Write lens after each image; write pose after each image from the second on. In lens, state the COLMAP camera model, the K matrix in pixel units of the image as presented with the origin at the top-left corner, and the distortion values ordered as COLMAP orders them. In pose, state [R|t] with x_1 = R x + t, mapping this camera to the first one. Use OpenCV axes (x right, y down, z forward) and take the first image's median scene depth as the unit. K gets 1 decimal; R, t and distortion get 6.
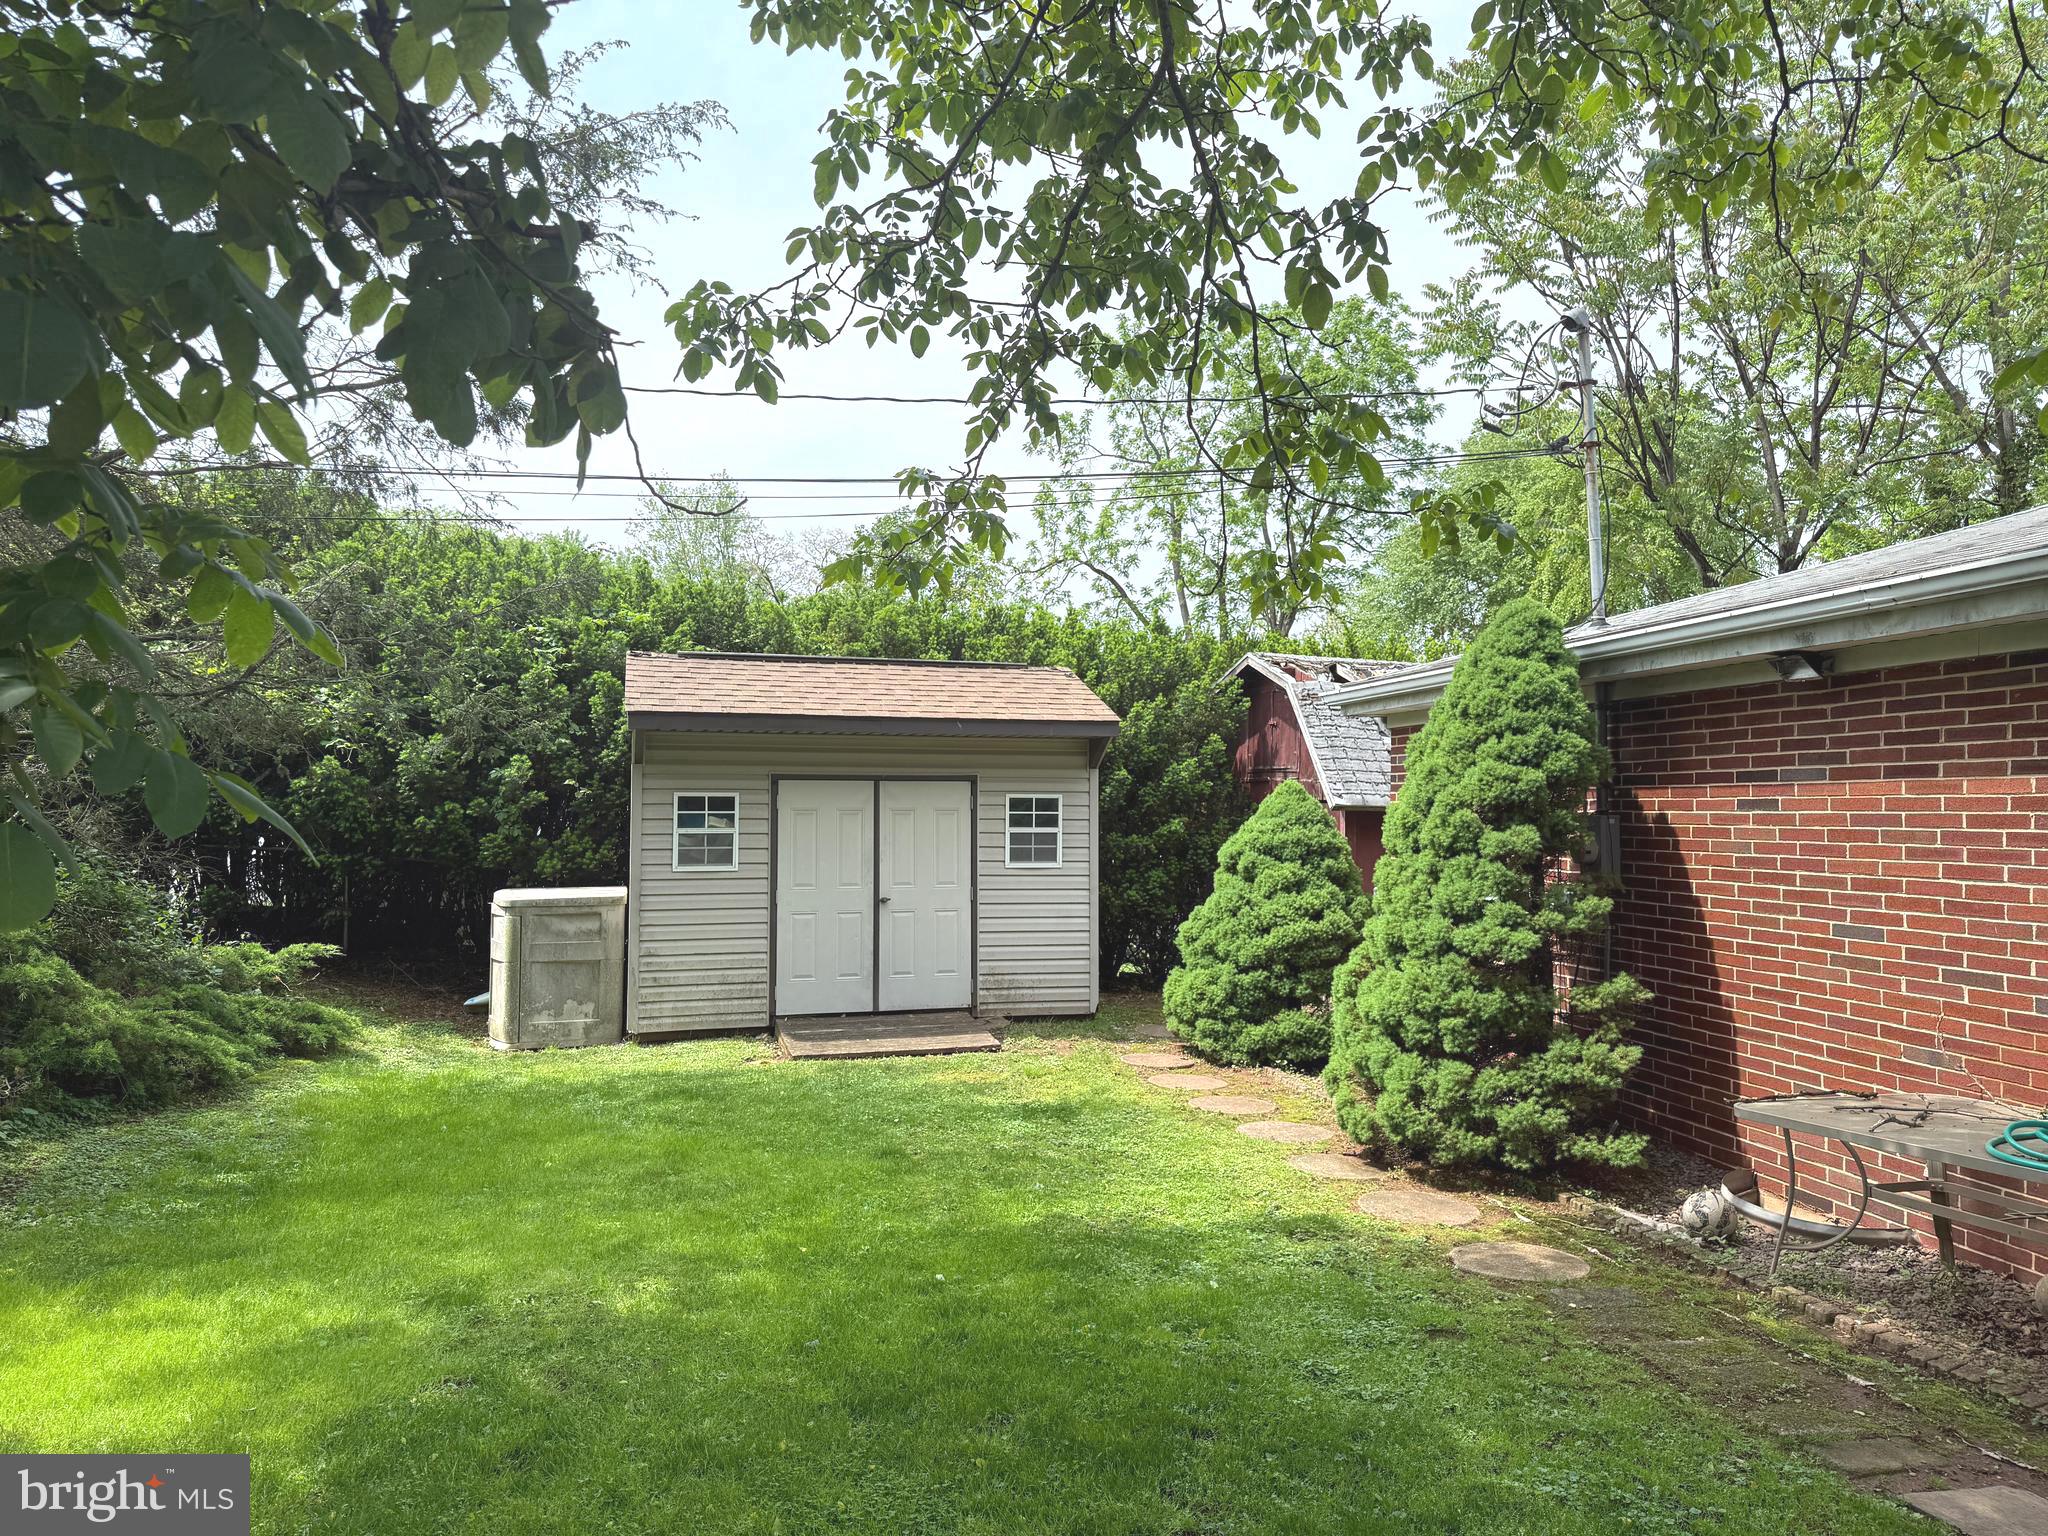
lens RADIAL K [[1433.6, 0, 1020.0], [0, 1433.6, 754.2], [0, 0, 1]] dist [0.001123, 0.000229]
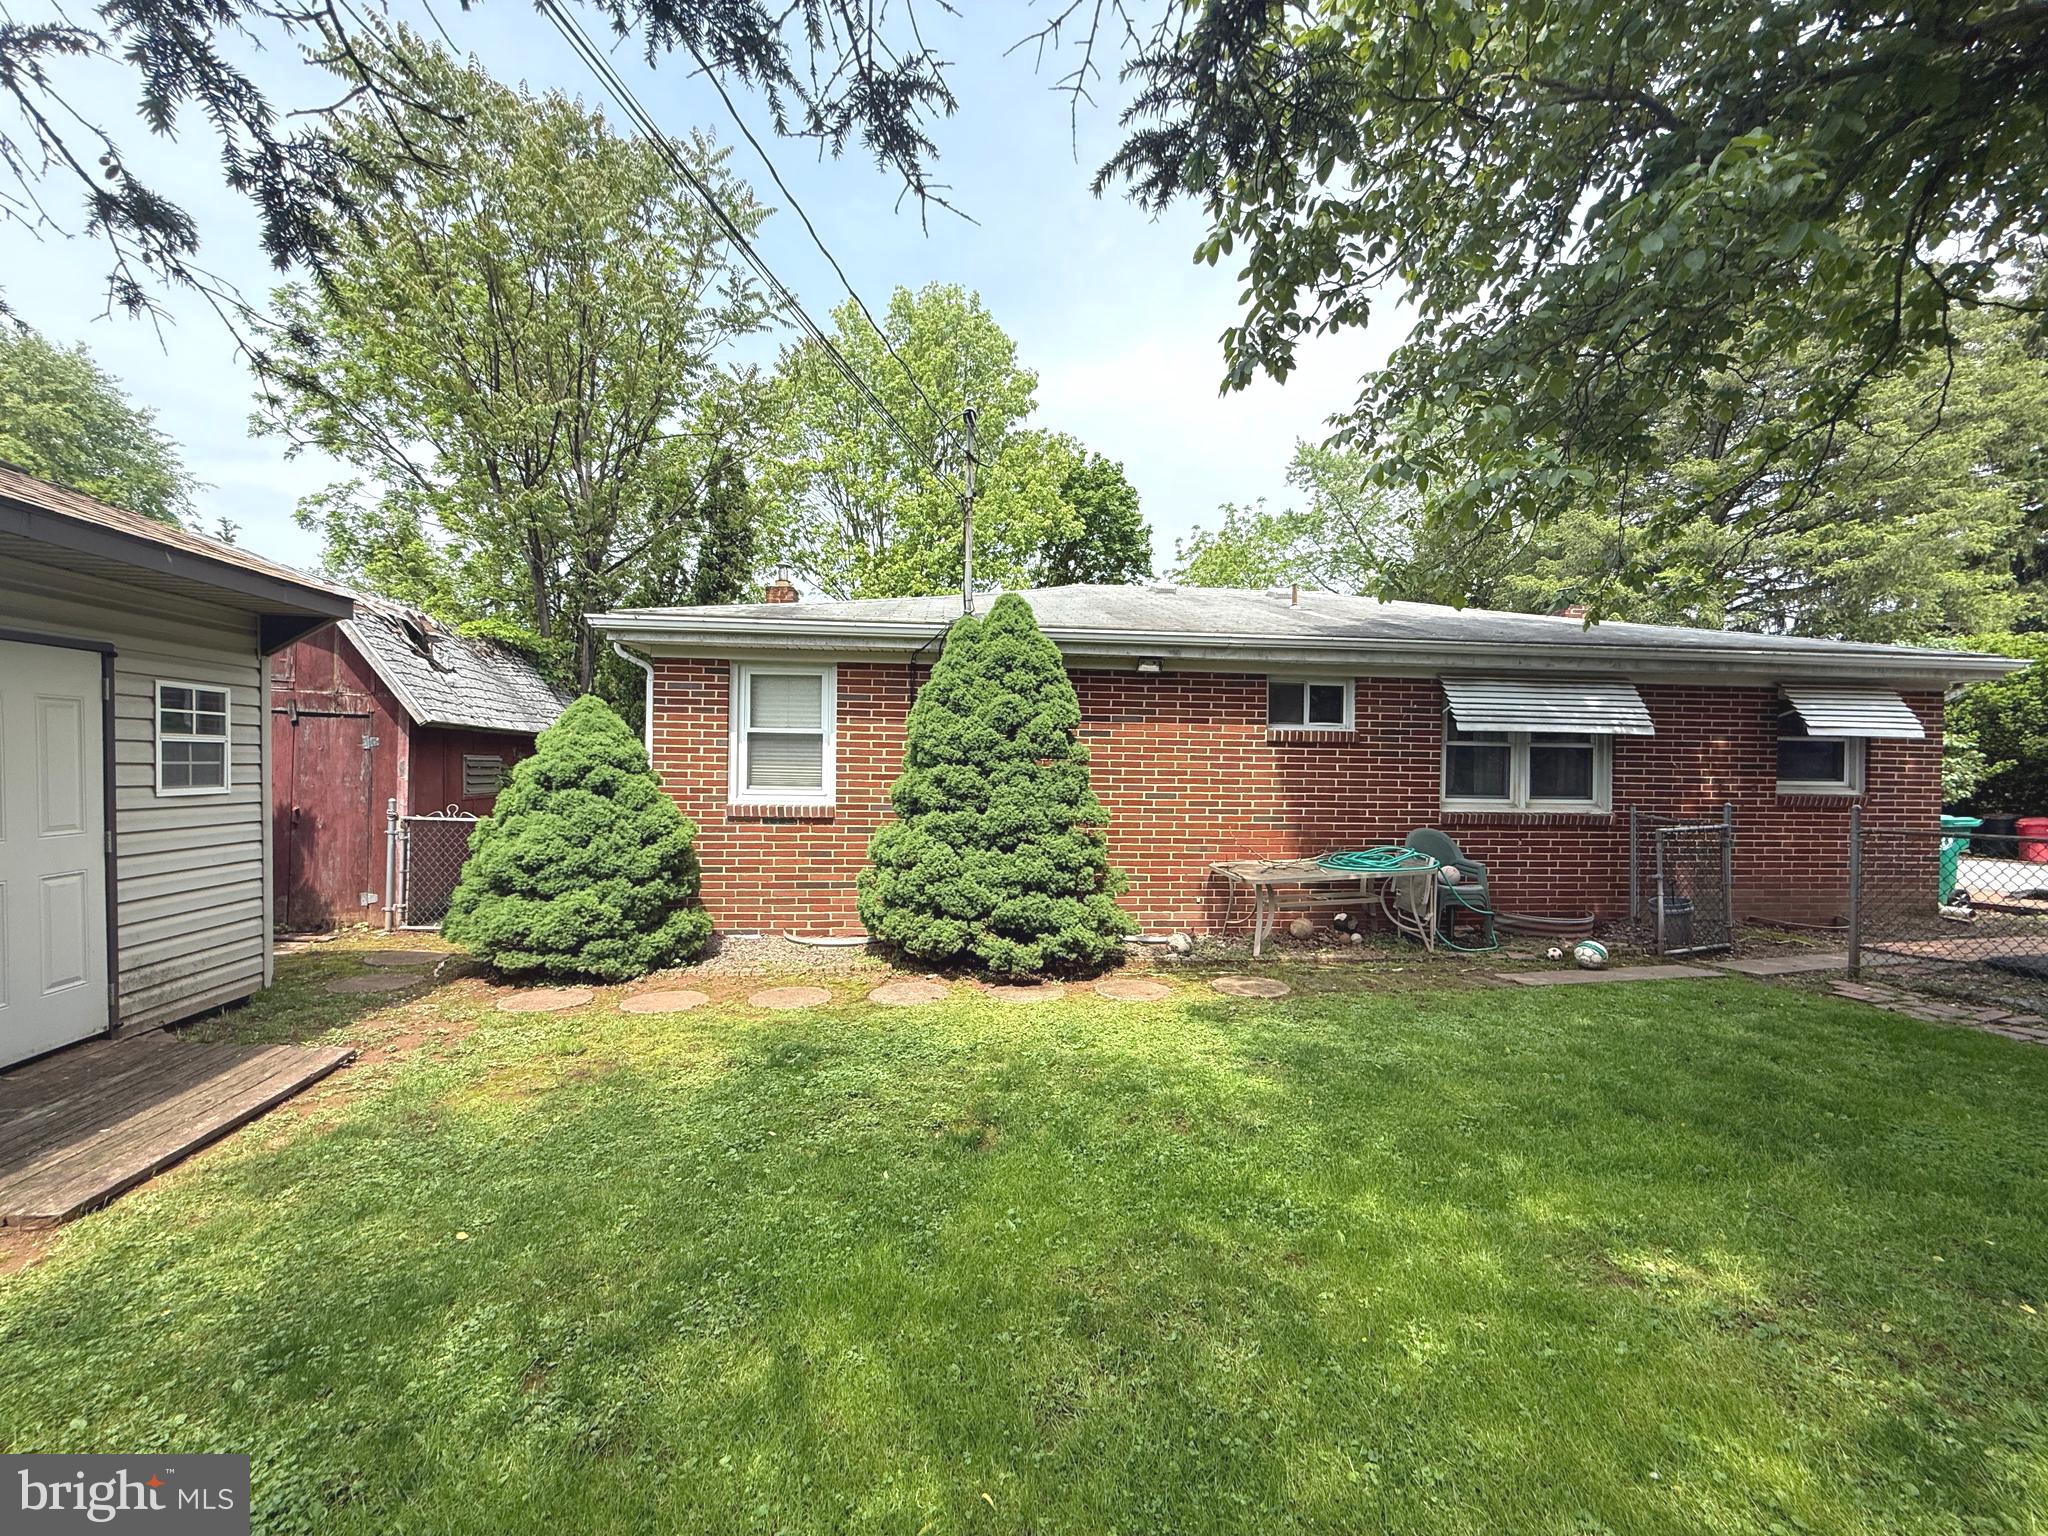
lens RADIAL K [[822.7, 0, 1024.0], [0, 822.7, 768.0], [0, 0, 1]] dist [-0.010524, -0.000002]
pose [[0.087074, -0.014568, 0.996095, -0.392675], [-0.055980, 0.998242, 0.019493, 0.044666], [-0.994628, -0.057459, 0.086105, 0.689573]]
